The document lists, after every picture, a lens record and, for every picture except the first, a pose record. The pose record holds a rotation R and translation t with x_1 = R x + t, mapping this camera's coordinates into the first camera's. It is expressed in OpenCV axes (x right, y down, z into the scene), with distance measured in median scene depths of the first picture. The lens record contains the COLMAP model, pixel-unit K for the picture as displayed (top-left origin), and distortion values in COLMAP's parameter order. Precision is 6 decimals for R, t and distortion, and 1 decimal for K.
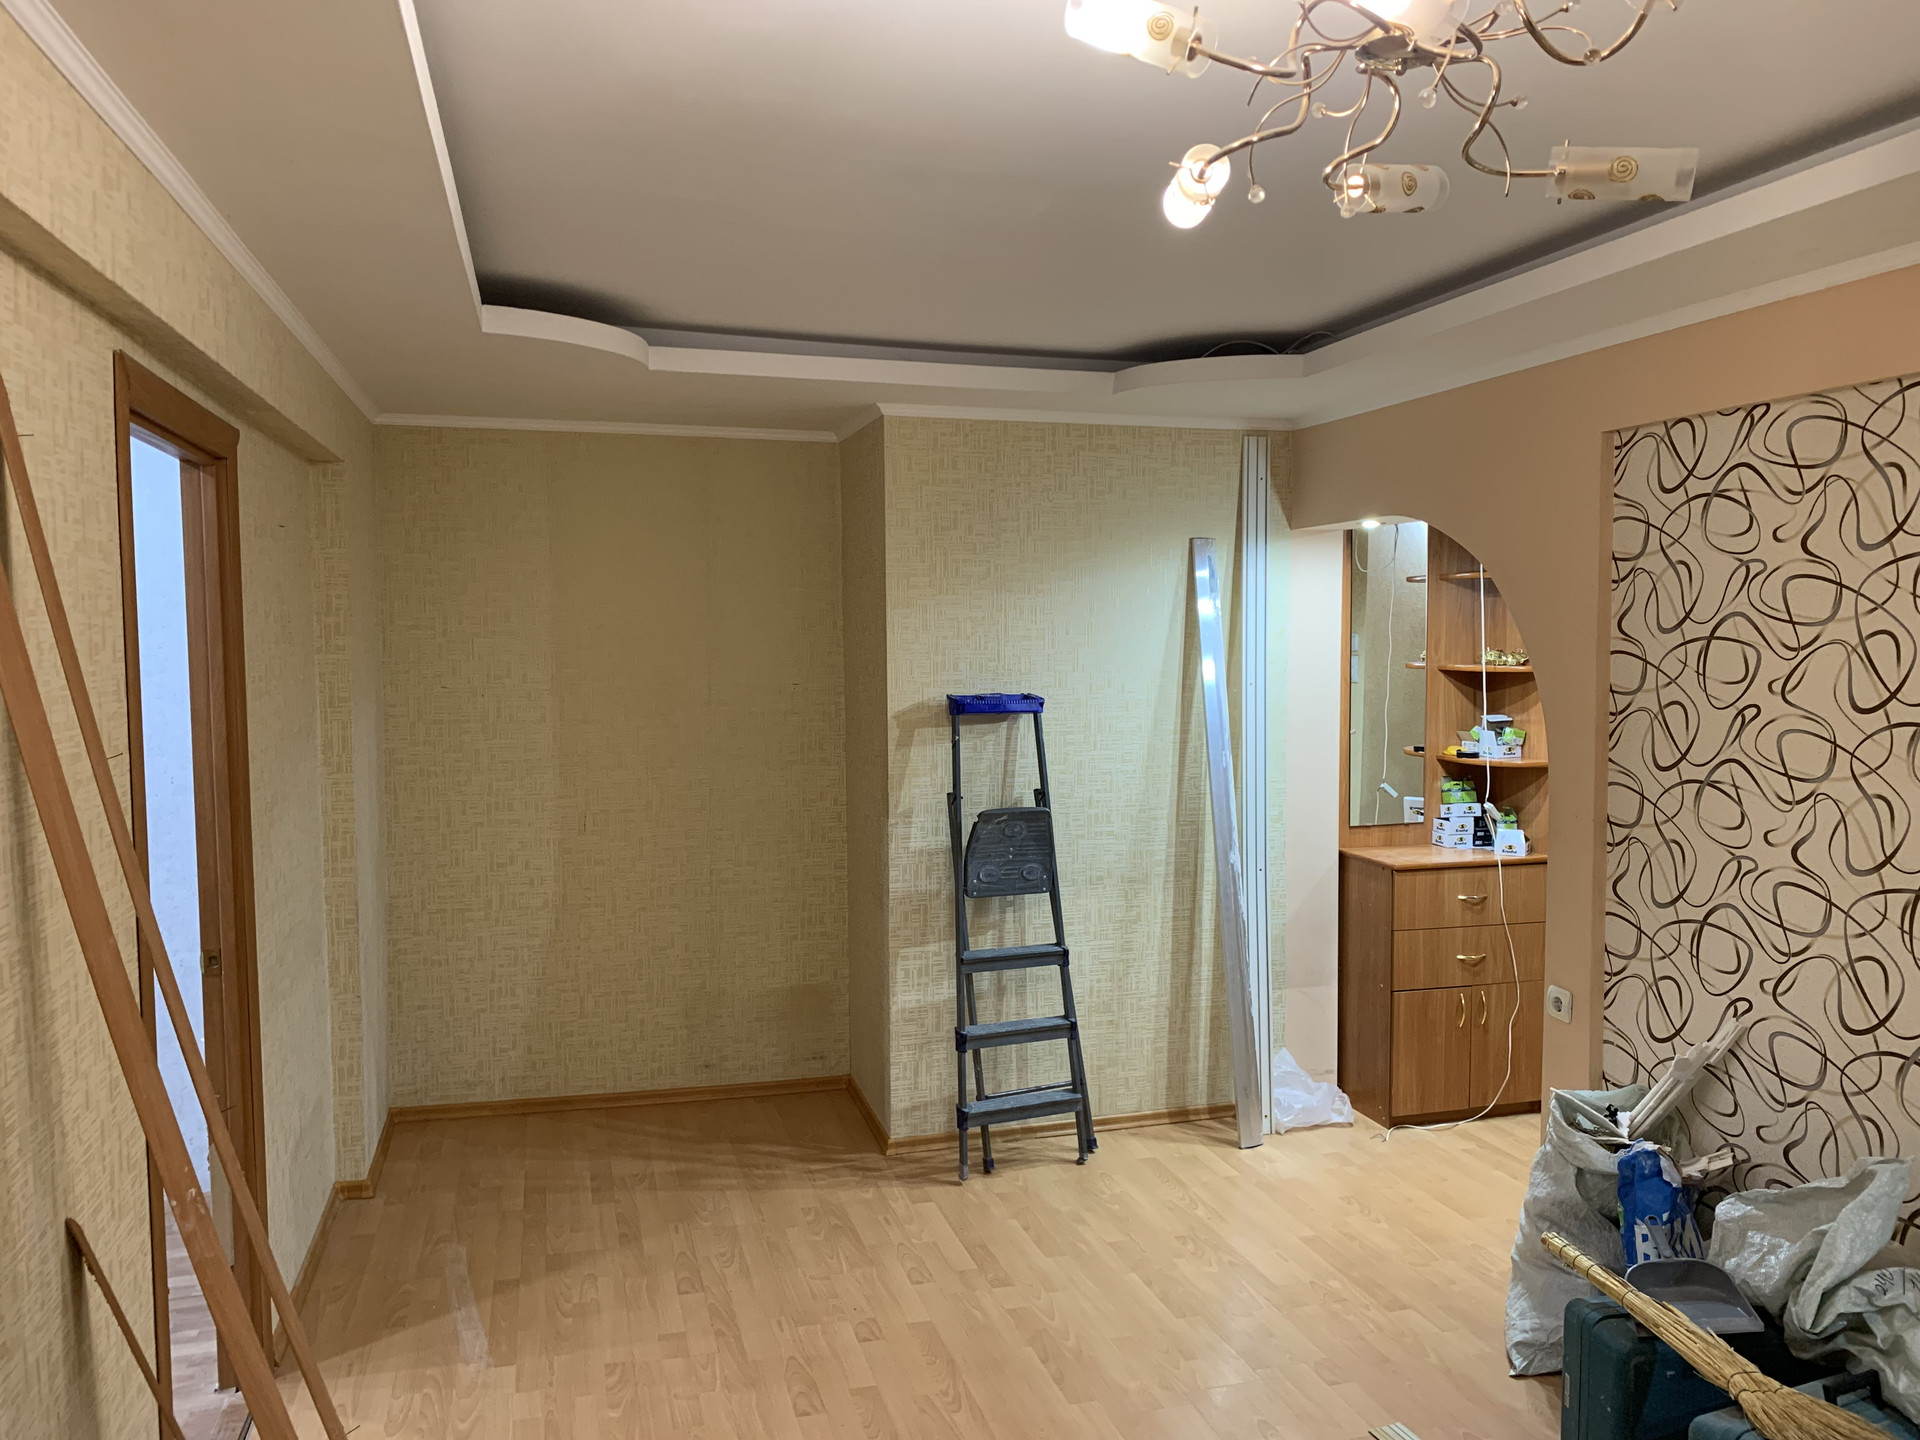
lens RADIAL K [[1437.9, 0, 960.0], [0, 1437.9, 720.0], [0, 0, 1]] dist [0.002972, 0.002942]
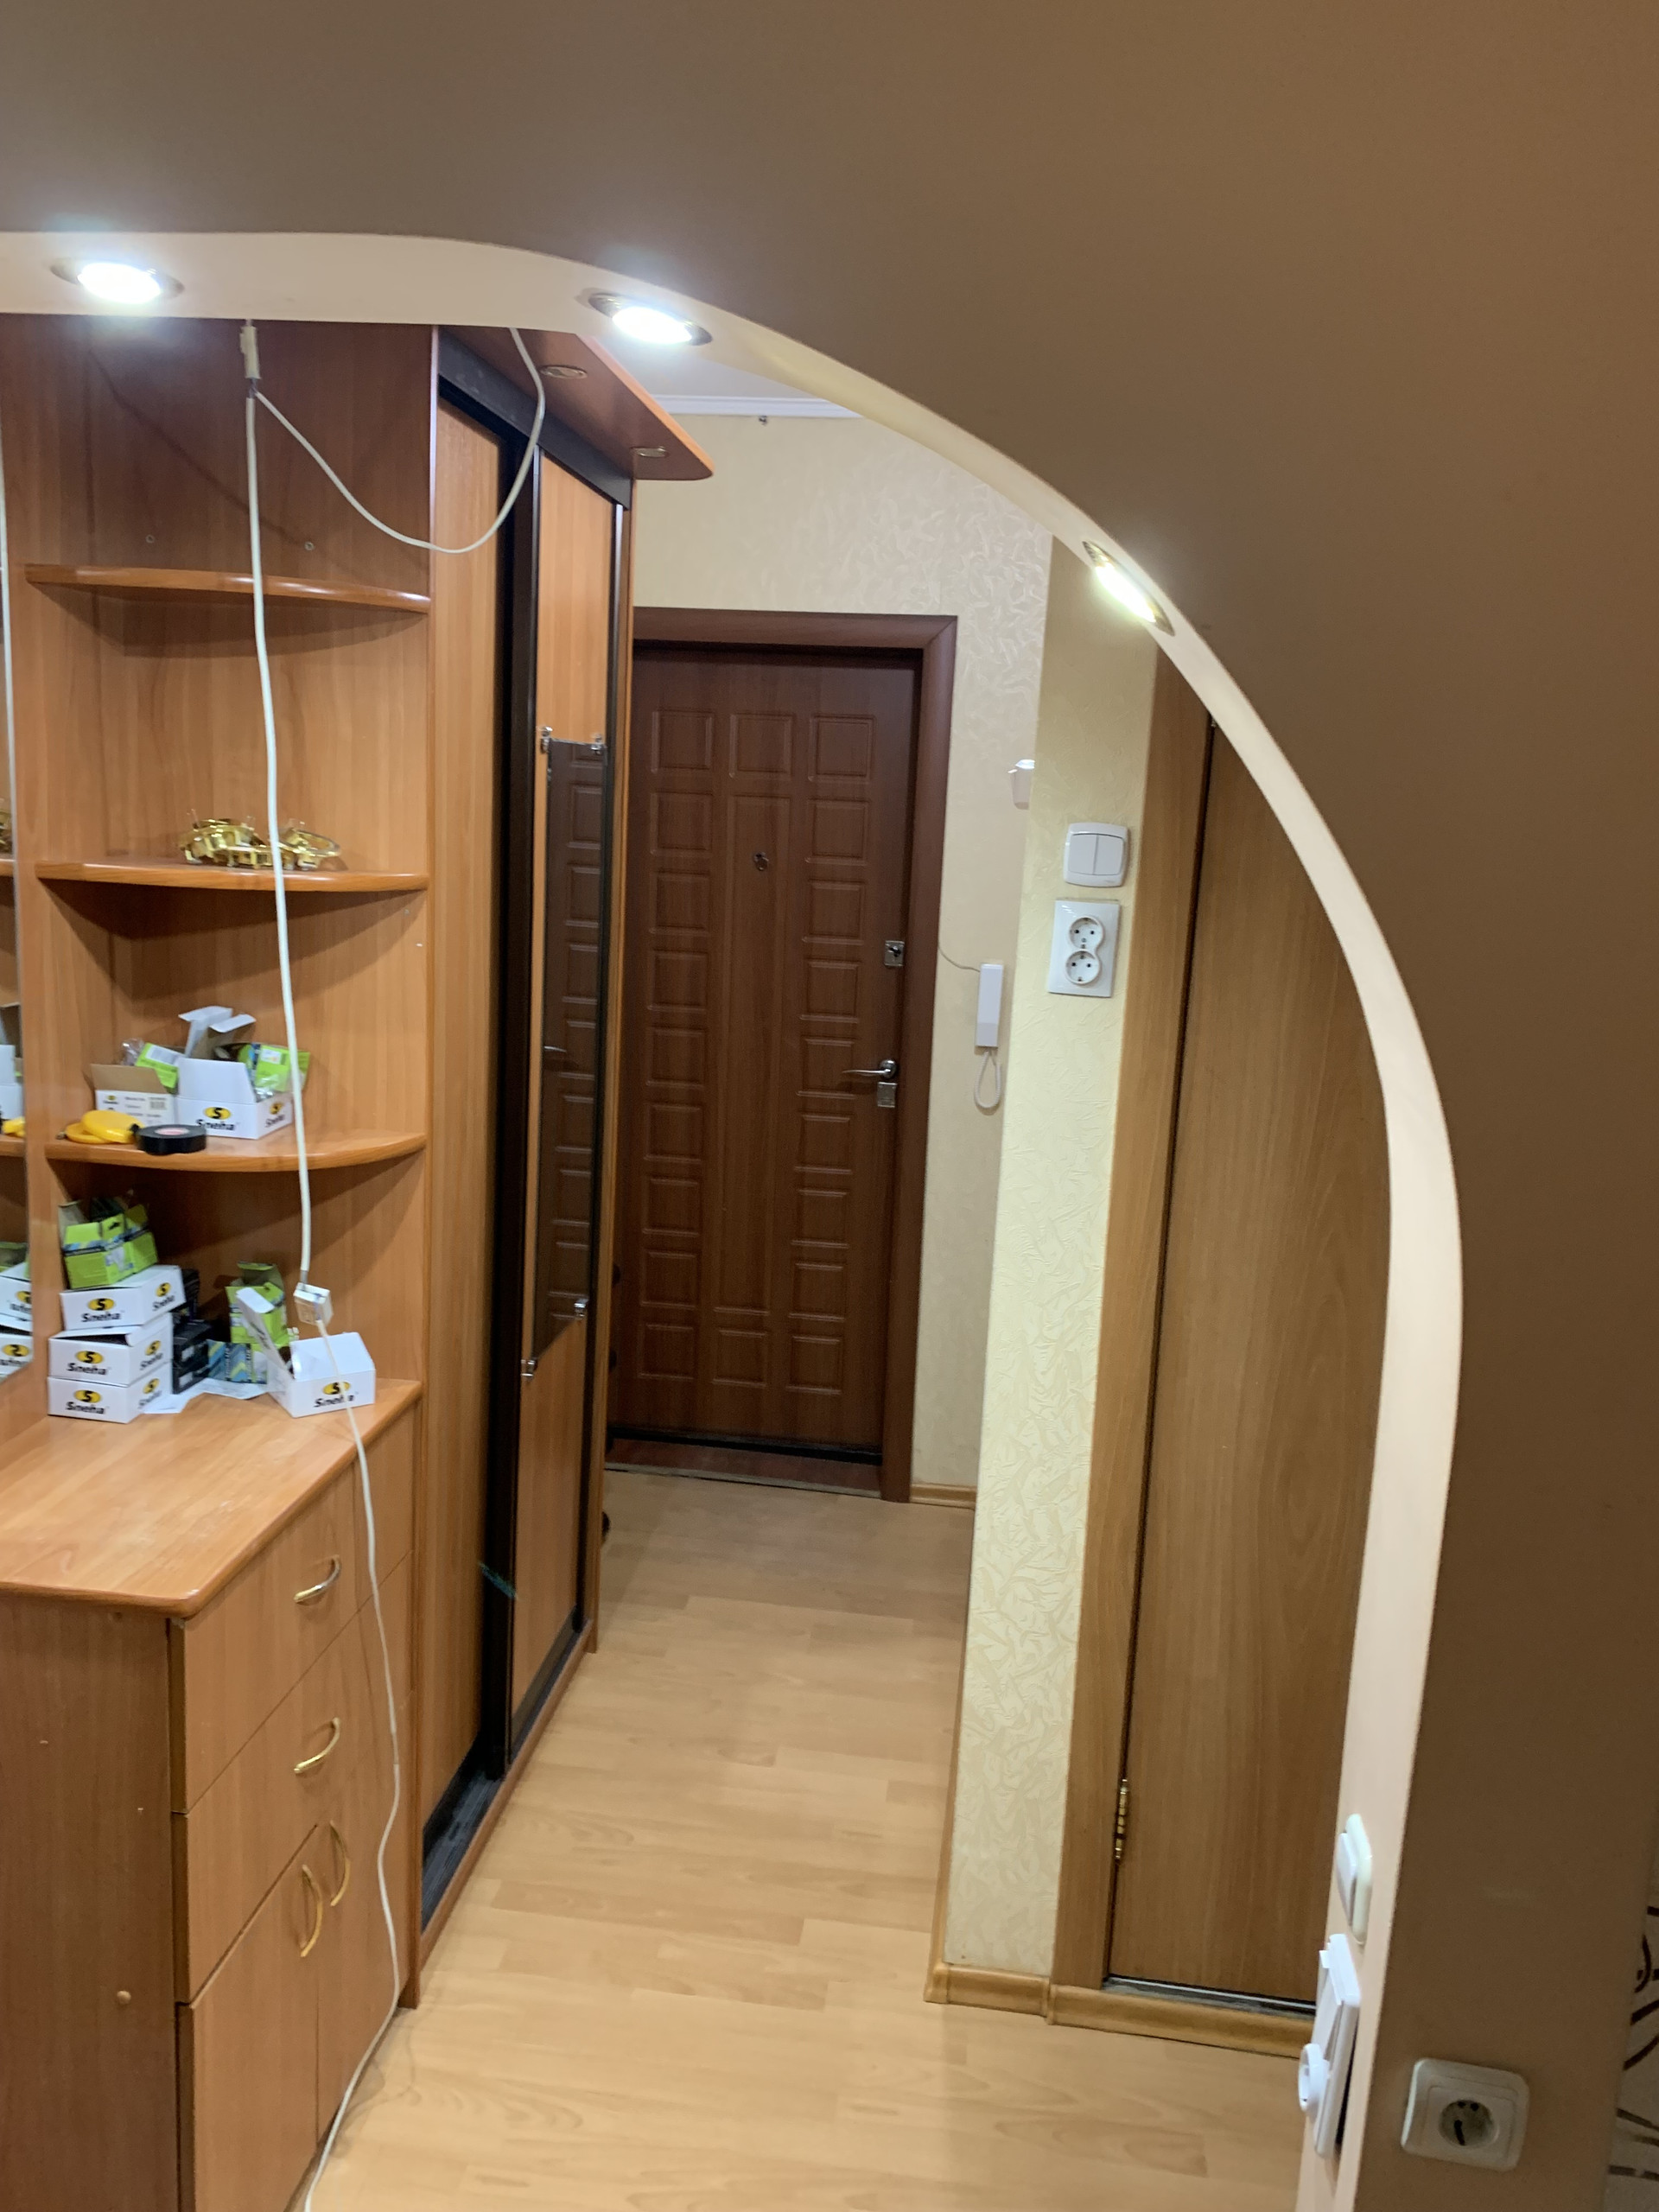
lens RADIAL K [[1656.6, 0, 829.5], [0, 1656.6, 1106.0], [0, 0, 1]] dist [0.002972, 0.002942]
pose [[0.397536, -0.148330, 0.905518, 0.069219], [0.024547, 0.988214, 0.151099, -0.037353], [-0.917258, -0.037839, 0.396492, 0.708282]]
